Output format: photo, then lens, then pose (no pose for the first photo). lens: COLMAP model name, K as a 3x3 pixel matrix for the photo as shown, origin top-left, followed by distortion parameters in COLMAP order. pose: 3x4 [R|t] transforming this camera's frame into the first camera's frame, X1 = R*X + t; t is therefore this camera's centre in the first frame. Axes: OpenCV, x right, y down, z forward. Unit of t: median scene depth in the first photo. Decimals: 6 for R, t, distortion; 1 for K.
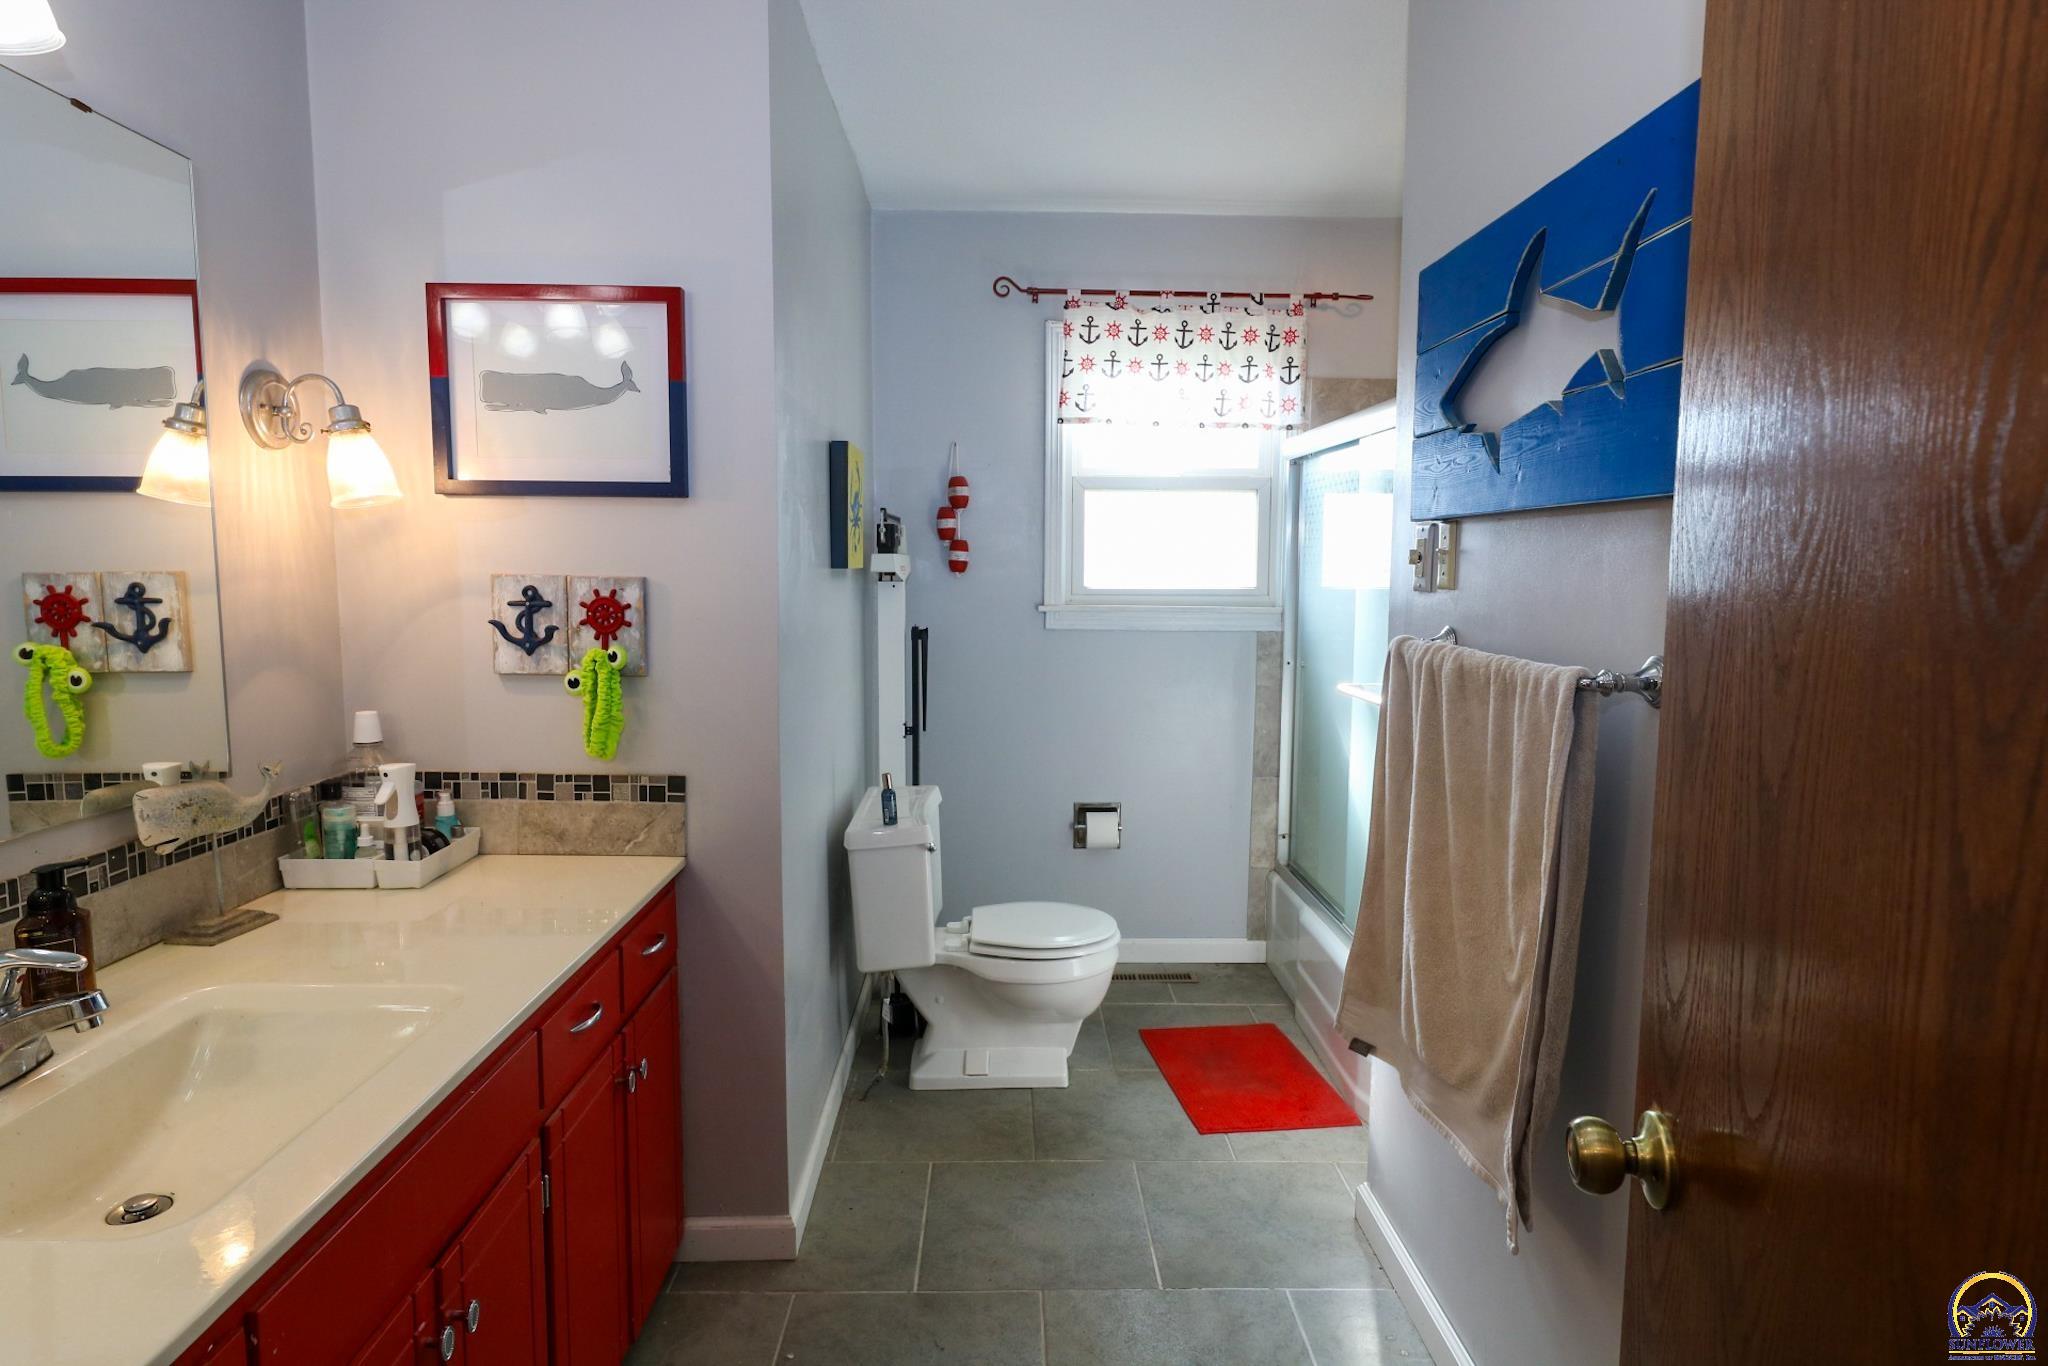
lens RADIAL K [[1139.0, 0, 1028.1], [0, 1139.0, 688.0], [0, 0, 1]] dist [0.005079, -0.000927]
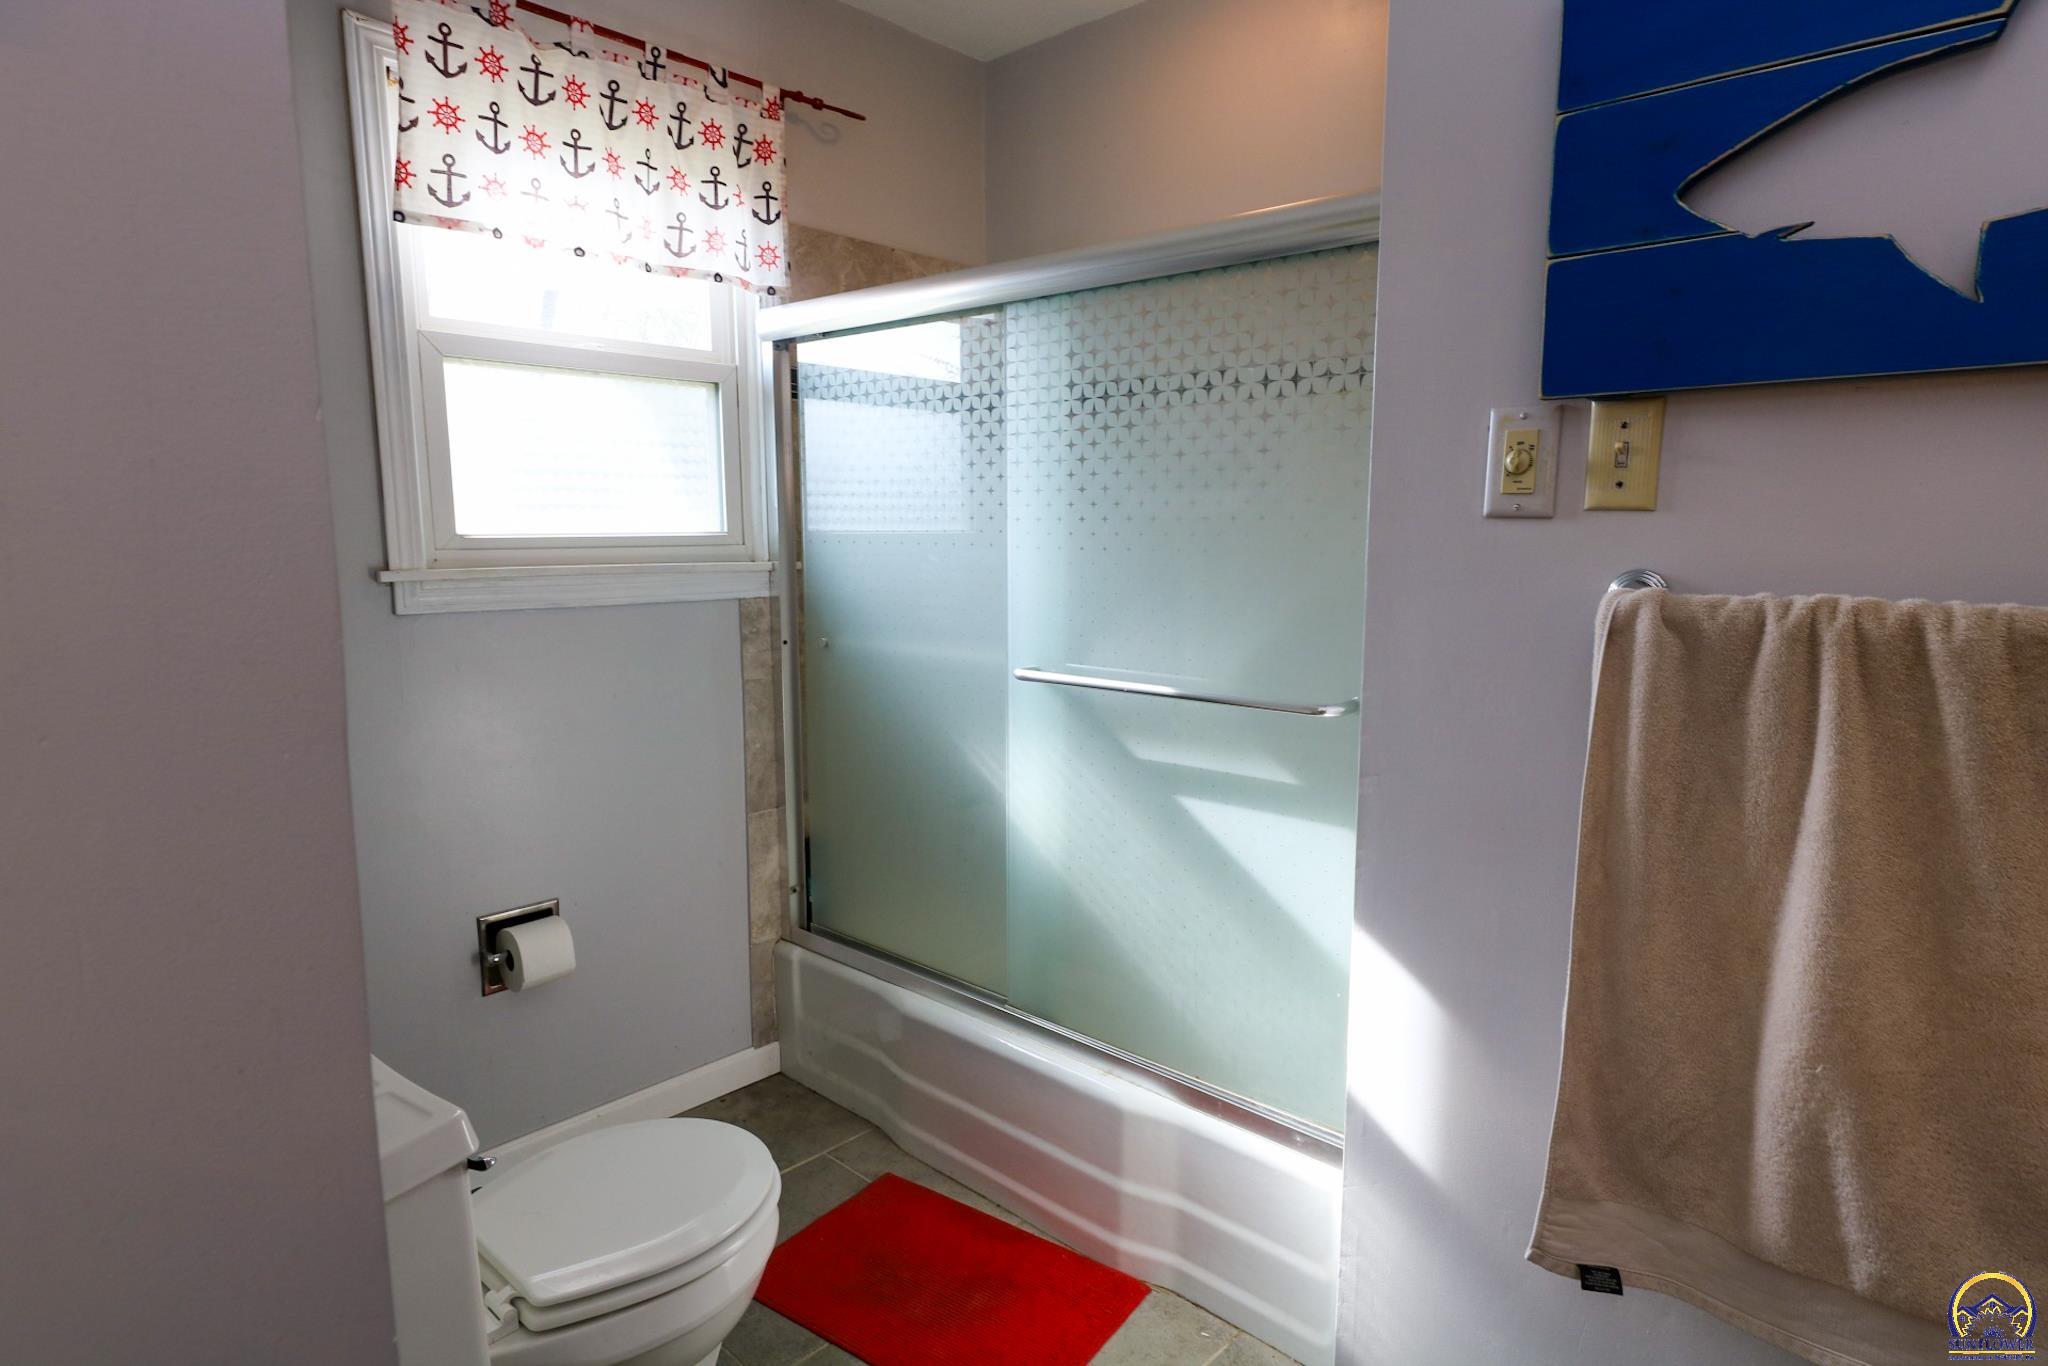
lens RADIAL K [[1139.0, 0, 1028.1], [0, 1139.0, 688.0], [0, 0, 1]] dist [0.005079, -0.000927]
pose [[0.693559, -0.109970, 0.711957, -0.168684], [0.081805, 0.993910, 0.073829, -0.034342], [-0.715740, 0.007037, 0.698331, 0.429696]]
